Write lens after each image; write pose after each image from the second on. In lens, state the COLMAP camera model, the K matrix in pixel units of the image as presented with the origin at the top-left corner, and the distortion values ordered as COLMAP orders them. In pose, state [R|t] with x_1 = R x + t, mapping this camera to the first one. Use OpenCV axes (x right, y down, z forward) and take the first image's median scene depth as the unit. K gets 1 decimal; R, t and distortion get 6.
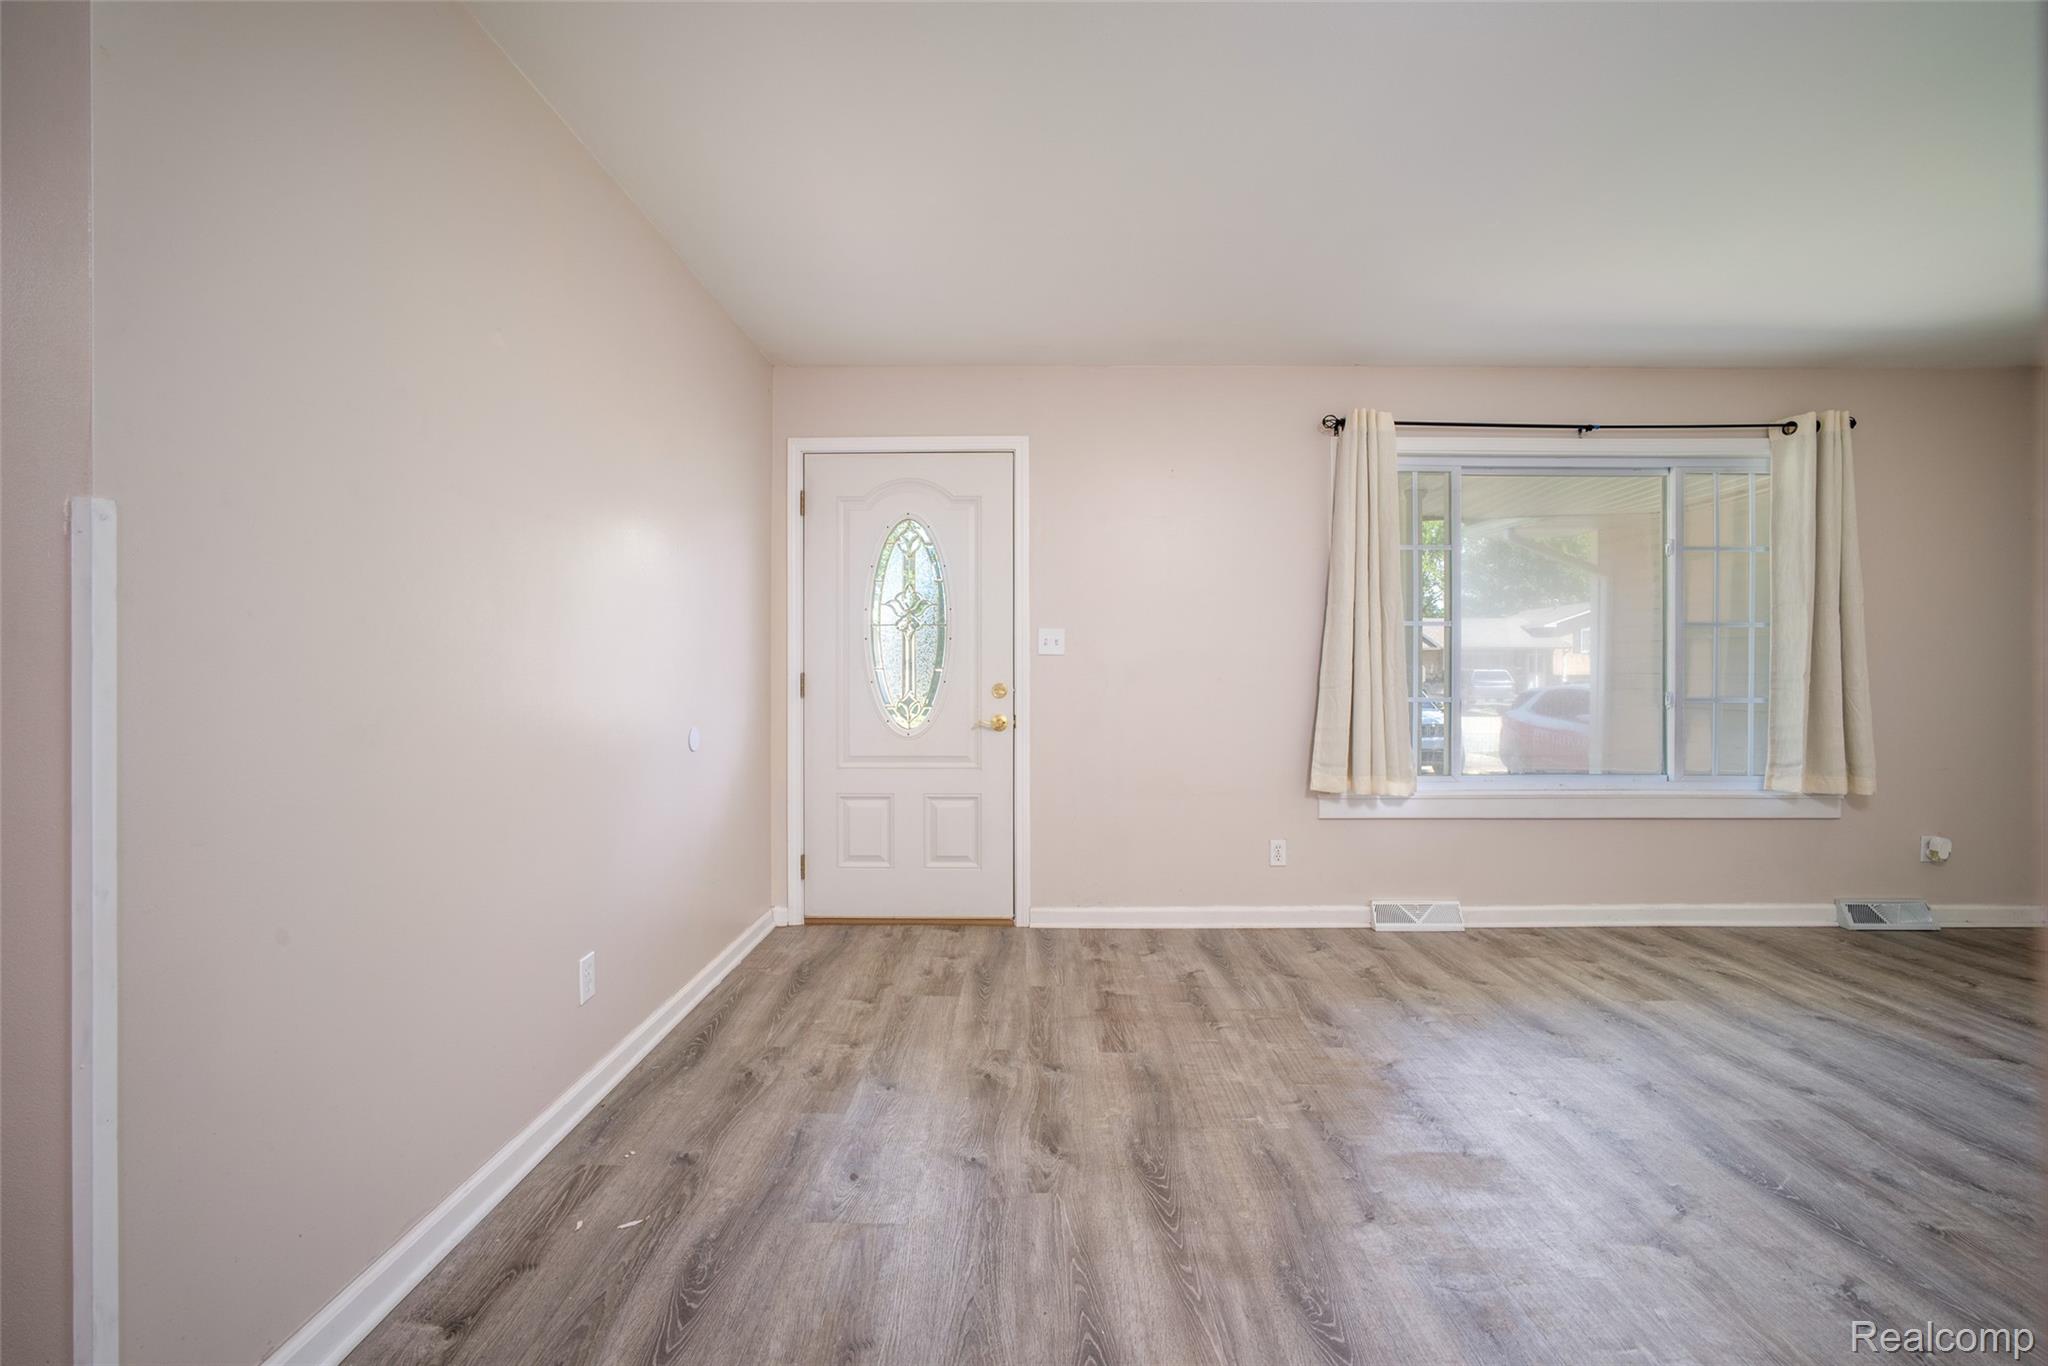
lens RADIAL K [[872.8, 0, 1025.6], [0, 872.8, 679.4], [0, 0, 1]] dist [-0.000347, 0.001014]
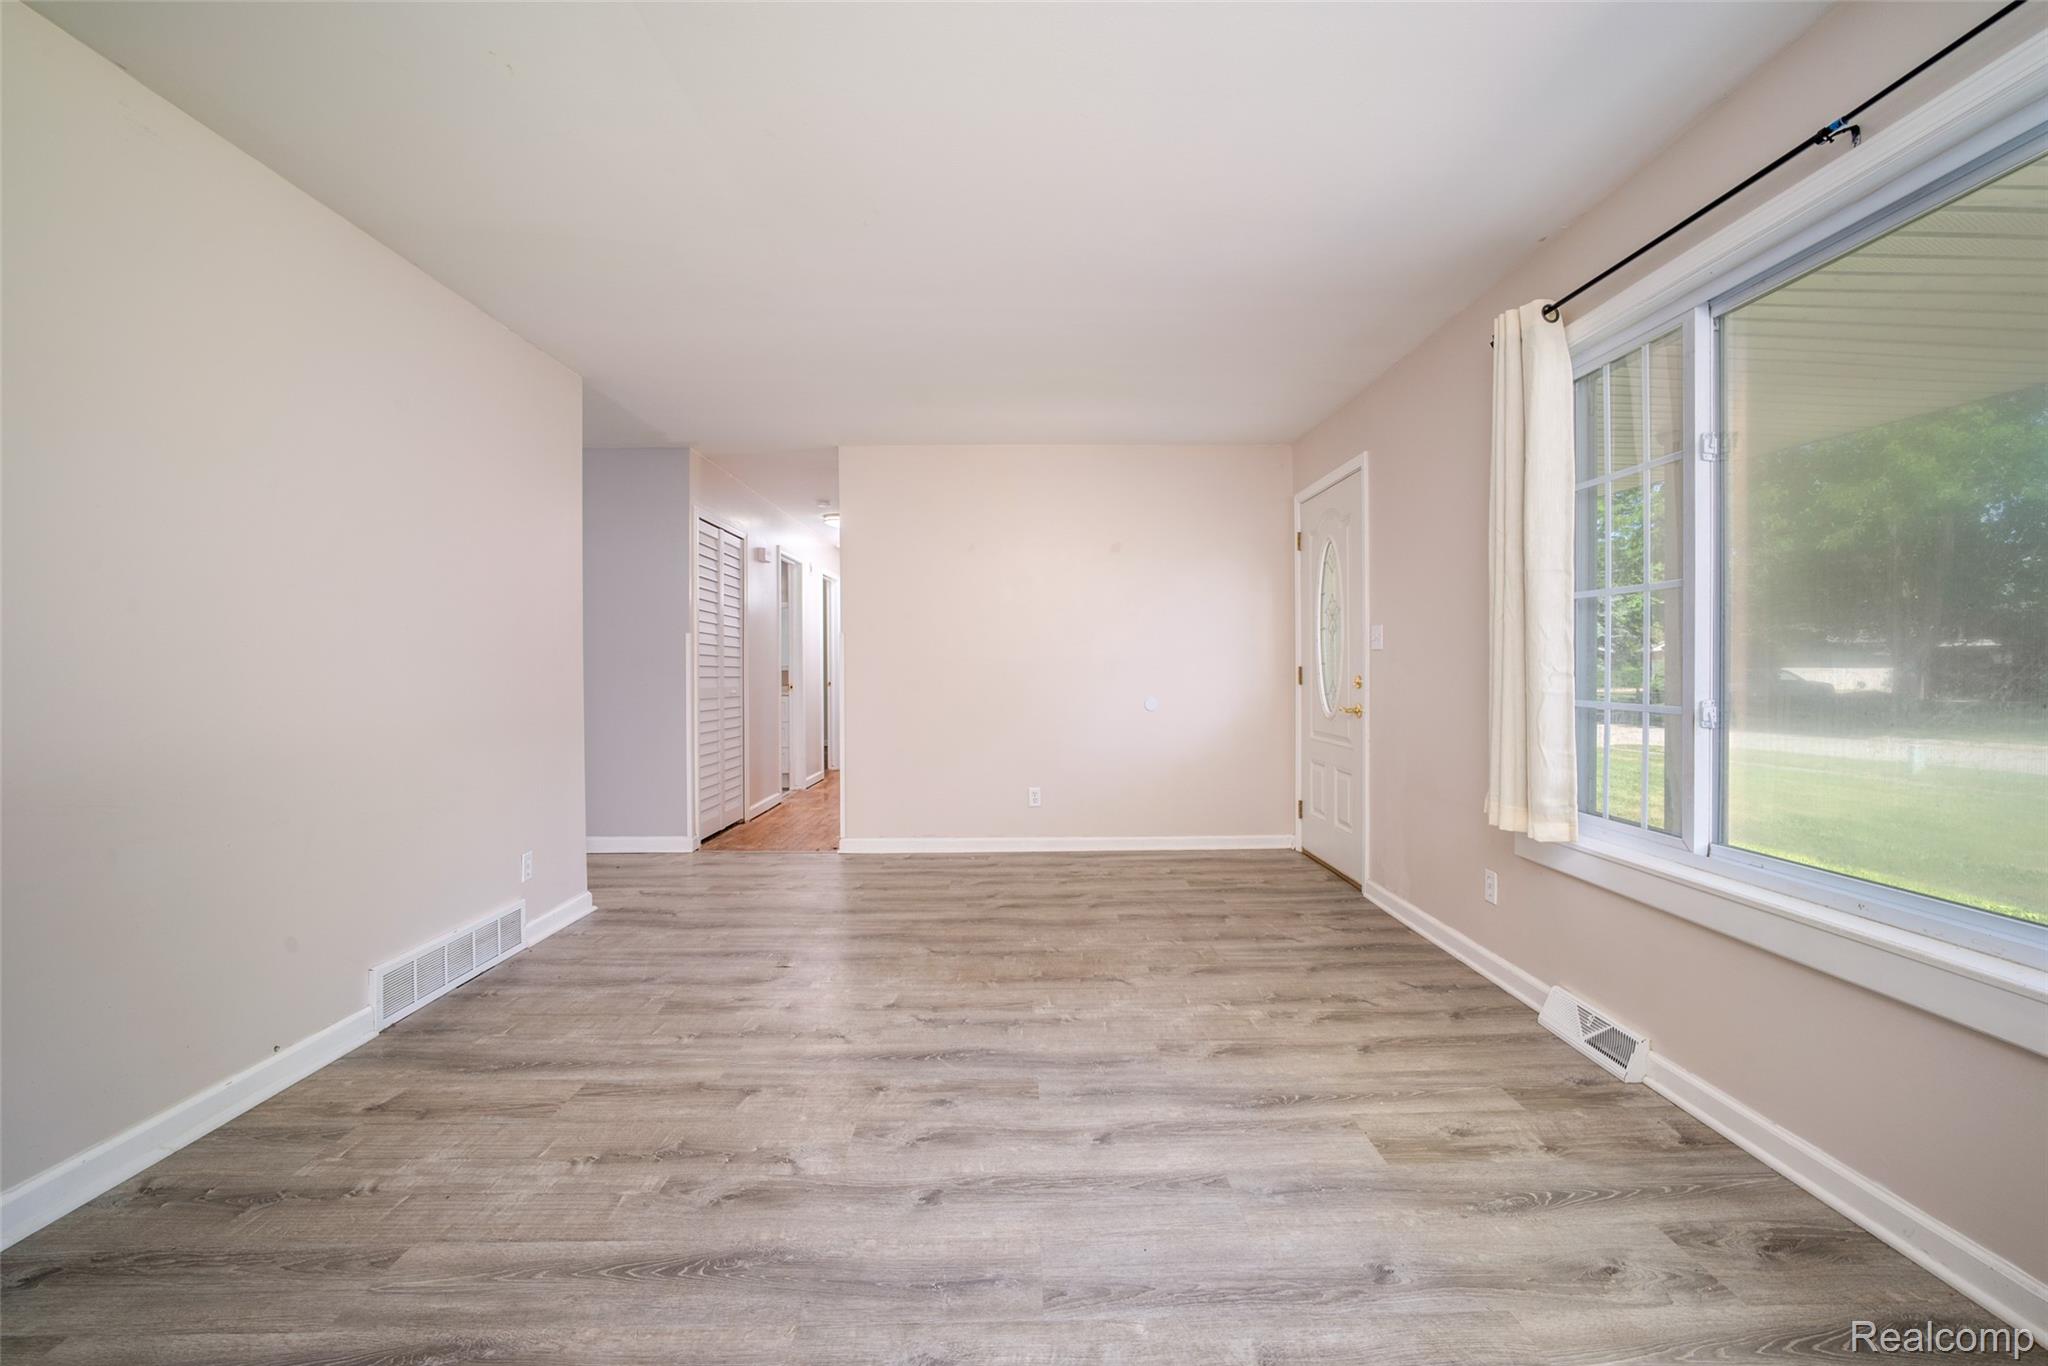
lens RADIAL K [[872.8, 0, 1028.5], [0, 872.8, 676.2], [0, 0, 1]] dist [-0.000347, 0.001014]
pose [[0.007262, 0.013212, -0.999886, 1.370212], [0.002547, 0.999909, 0.013231, -0.010412], [0.999970, -0.002643, 0.007228, 0.707174]]
